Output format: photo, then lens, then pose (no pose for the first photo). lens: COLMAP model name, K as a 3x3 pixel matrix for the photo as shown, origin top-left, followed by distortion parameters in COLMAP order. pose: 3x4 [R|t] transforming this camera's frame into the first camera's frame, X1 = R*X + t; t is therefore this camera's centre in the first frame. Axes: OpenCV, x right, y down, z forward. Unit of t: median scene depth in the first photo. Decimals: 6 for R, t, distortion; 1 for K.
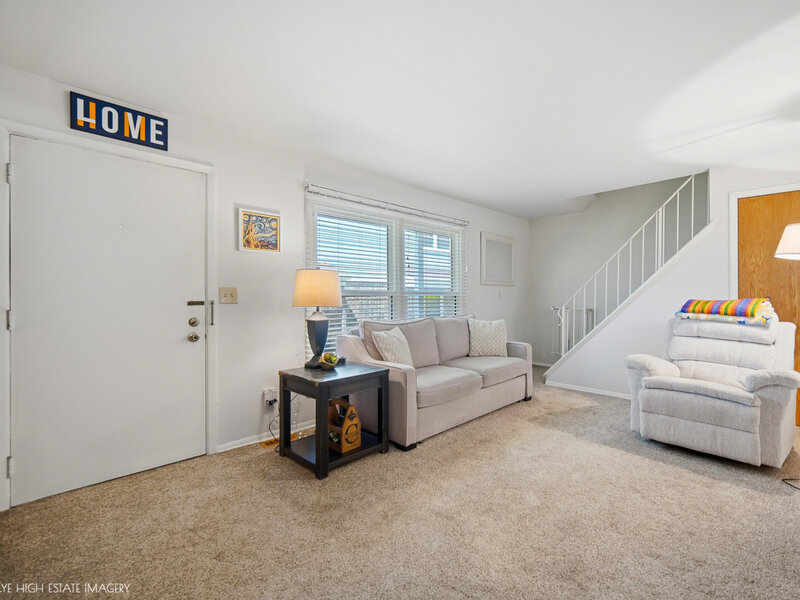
lens RADIAL K [[326.2, 0, 400.4], [0, 326.2, 297.6], [0, 0, 1]] dist [0.001312, 0.000041]
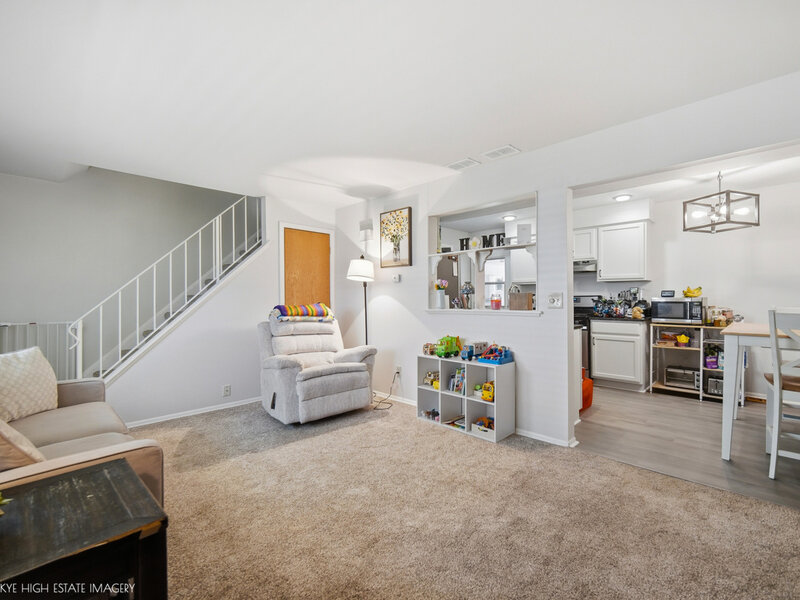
lens RADIAL K [[411.2, 0, 400.3], [0, 411.2, 299.8], [0, 0, 1]] dist [-0.001586, -0.000403]
pose [[-0.022433, -0.000379, 0.999748, -0.696563], [0.013702, 0.999906, 0.000686, -0.010293], [-0.999654, 0.013714, -0.022426, 0.640678]]
